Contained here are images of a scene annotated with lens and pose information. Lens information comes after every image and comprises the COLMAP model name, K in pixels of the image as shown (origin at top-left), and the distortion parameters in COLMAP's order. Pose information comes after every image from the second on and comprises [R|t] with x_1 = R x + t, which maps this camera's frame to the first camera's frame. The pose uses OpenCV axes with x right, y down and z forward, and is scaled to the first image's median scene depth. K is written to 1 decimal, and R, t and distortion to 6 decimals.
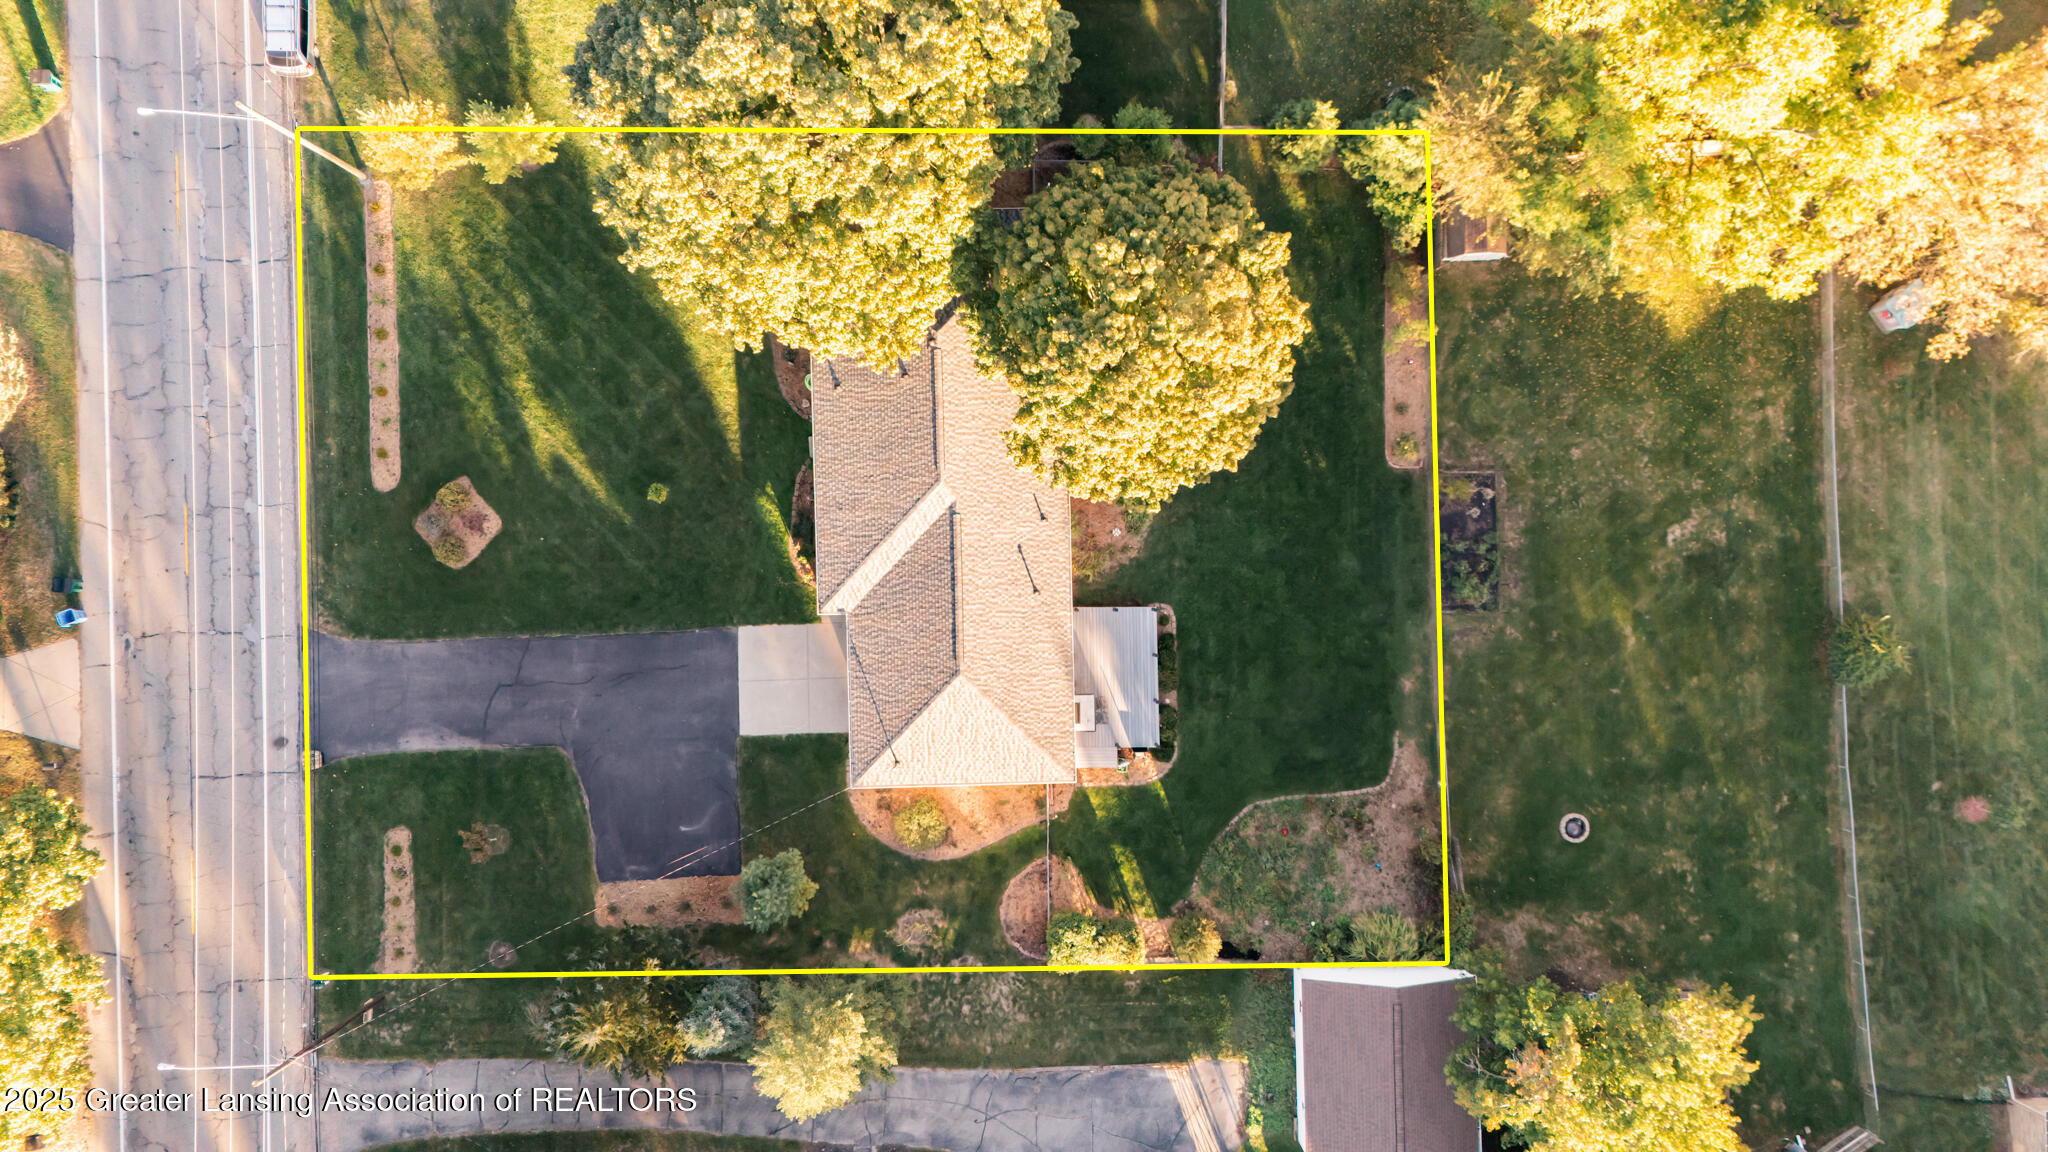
lens RADIAL K [[1481.6, 0, 1023.6], [0, 1481.6, 575.5], [0, 0, 1]] dist [0.005482, -0.006410]
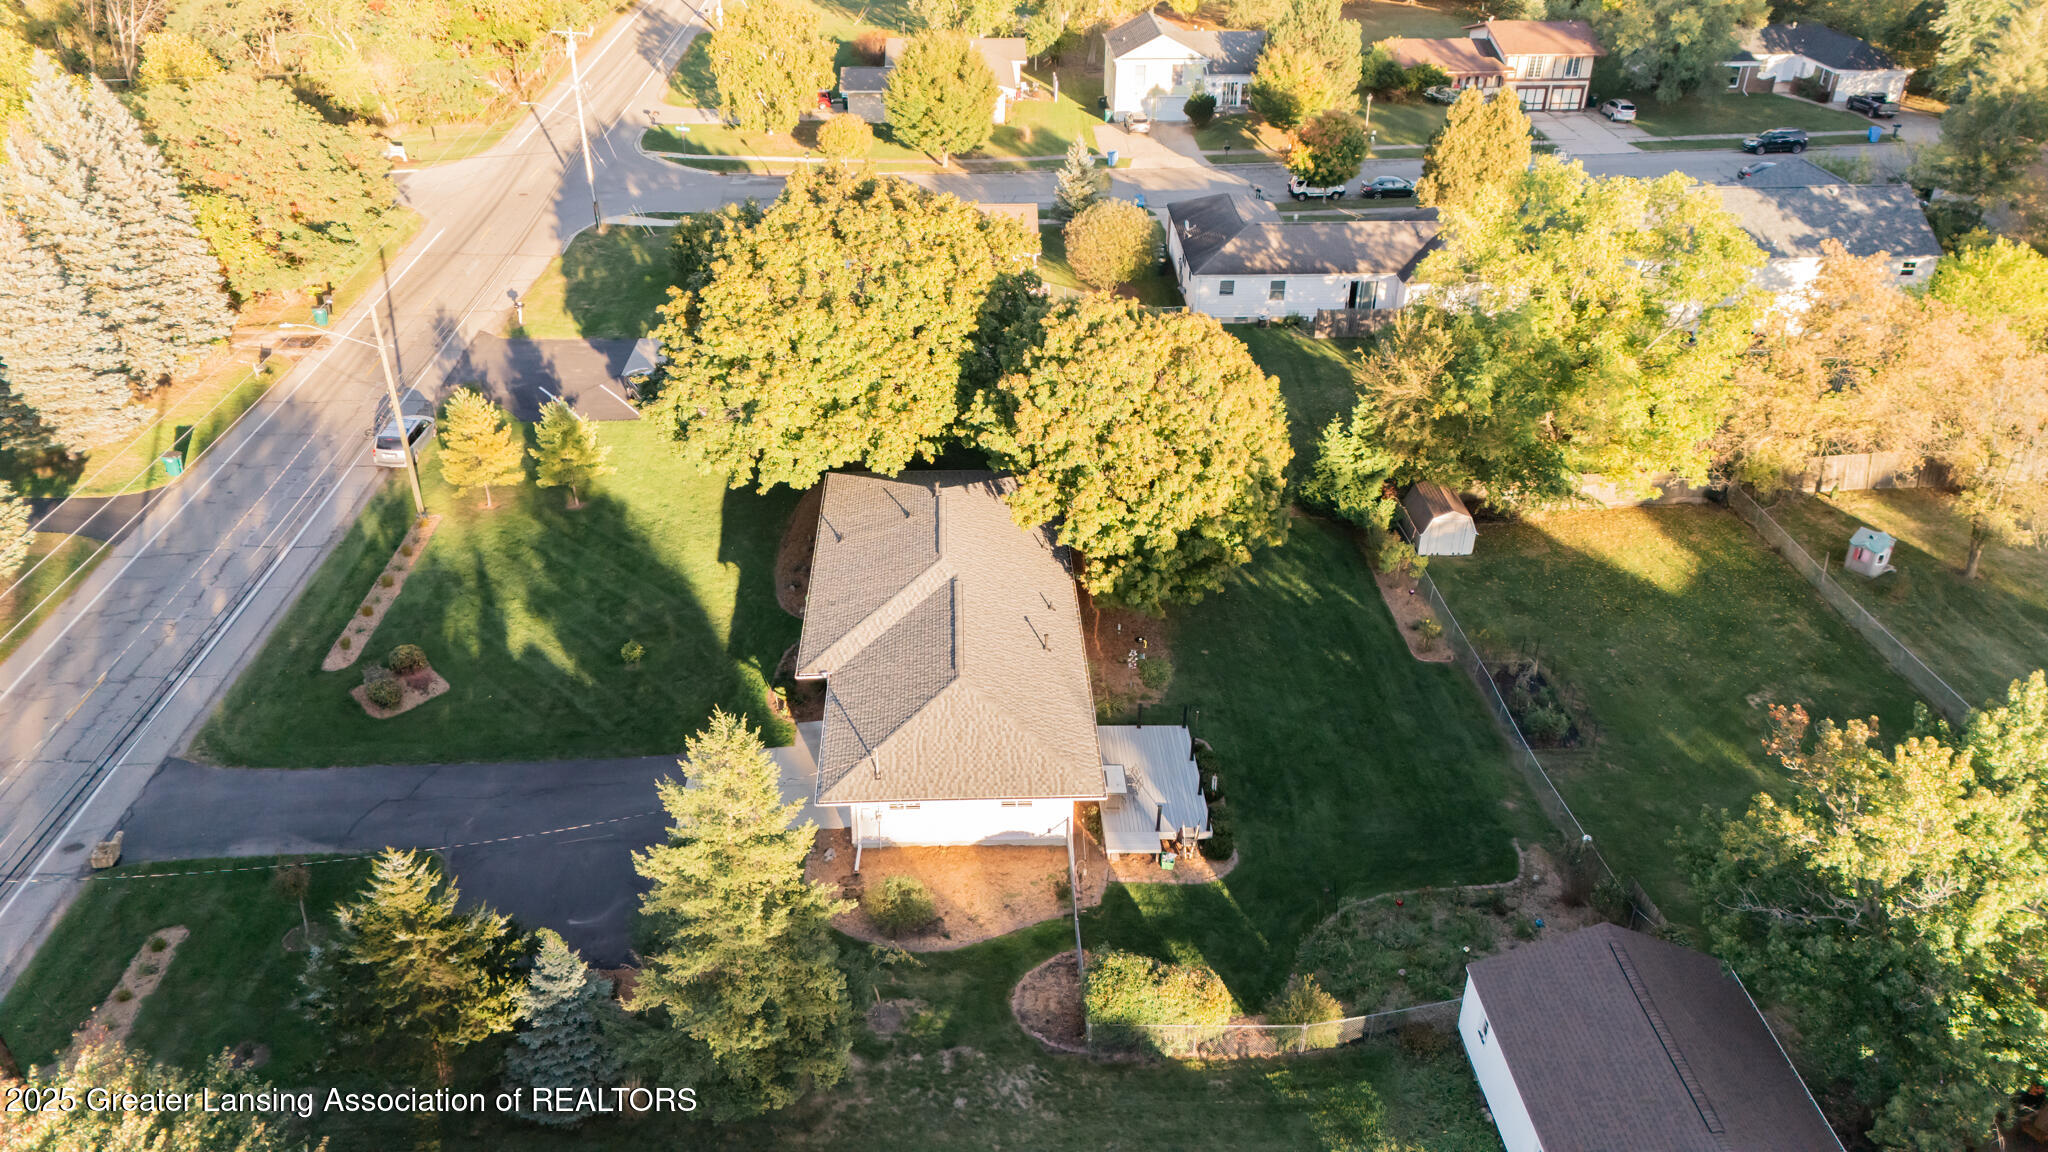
lens RADIAL K [[1481.6, 0, 1022.7], [0, 1481.6, 575.6], [0, 0, 1]] dist [0.005482, -0.006410]
pose [[0.999697, -0.016168, 0.018554, -0.020204], [0.024184, 0.505664, -0.862391, 0.714807], [0.004561, 0.862579, 0.505902, 0.488520]]
